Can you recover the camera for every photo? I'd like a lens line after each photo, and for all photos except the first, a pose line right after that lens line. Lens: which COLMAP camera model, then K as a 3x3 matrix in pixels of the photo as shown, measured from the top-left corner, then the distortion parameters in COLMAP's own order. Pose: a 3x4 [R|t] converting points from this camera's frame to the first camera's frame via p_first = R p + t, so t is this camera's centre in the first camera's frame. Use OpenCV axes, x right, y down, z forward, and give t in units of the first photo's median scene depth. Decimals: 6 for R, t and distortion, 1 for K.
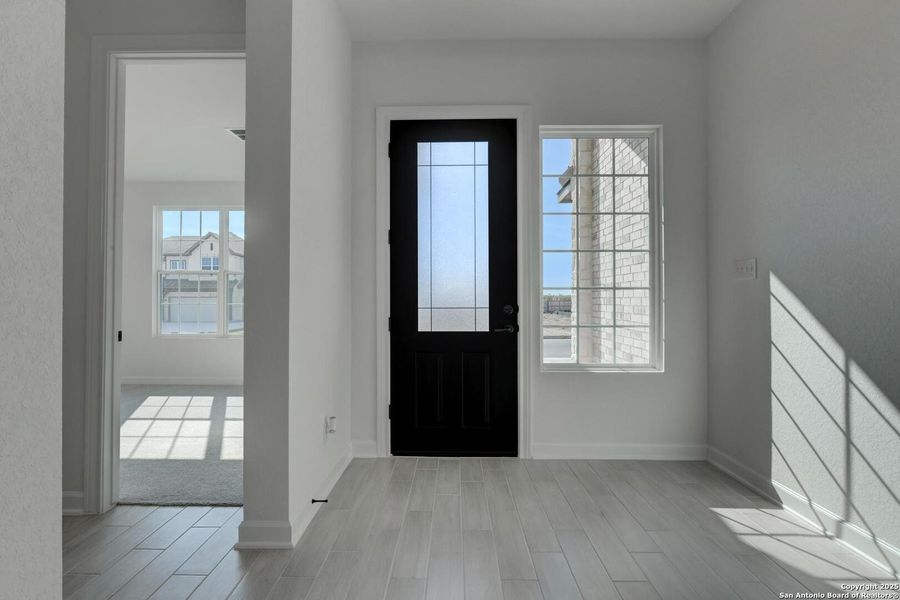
lens RADIAL K [[447.4, 0, 449.8], [0, 447.4, 297.8], [0, 0, 1]] dist [-0.000355, 0.000067]
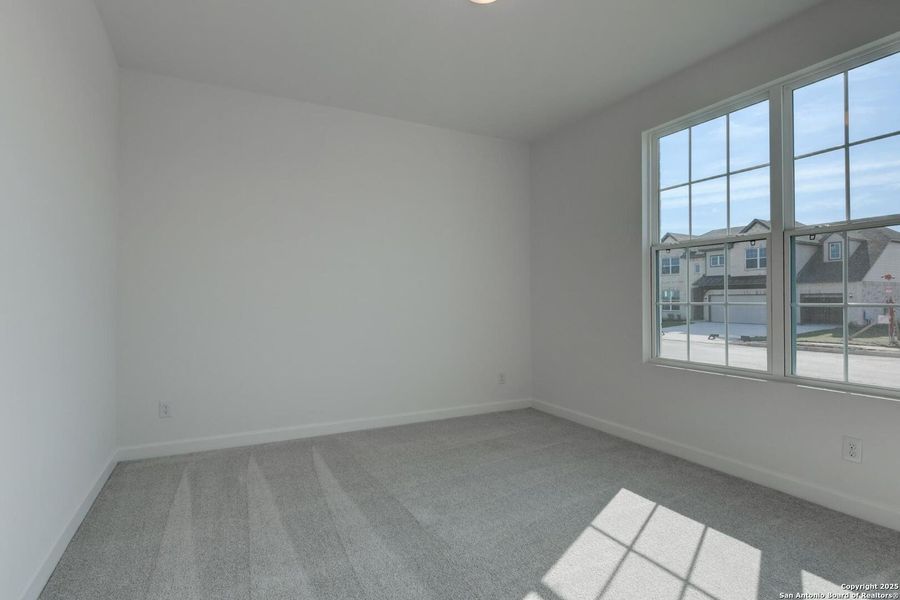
lens RADIAL K [[447.4, 0, 449.7], [0, 447.4, 297.1], [0, 0, 1]] dist [-0.000355, 0.000067]
pose [[0.458505, -0.009120, -0.888645, -0.054237], [0.010495, 0.999933, -0.004847, 0.000819], [0.888630, -0.007104, 0.458570, 0.103752]]
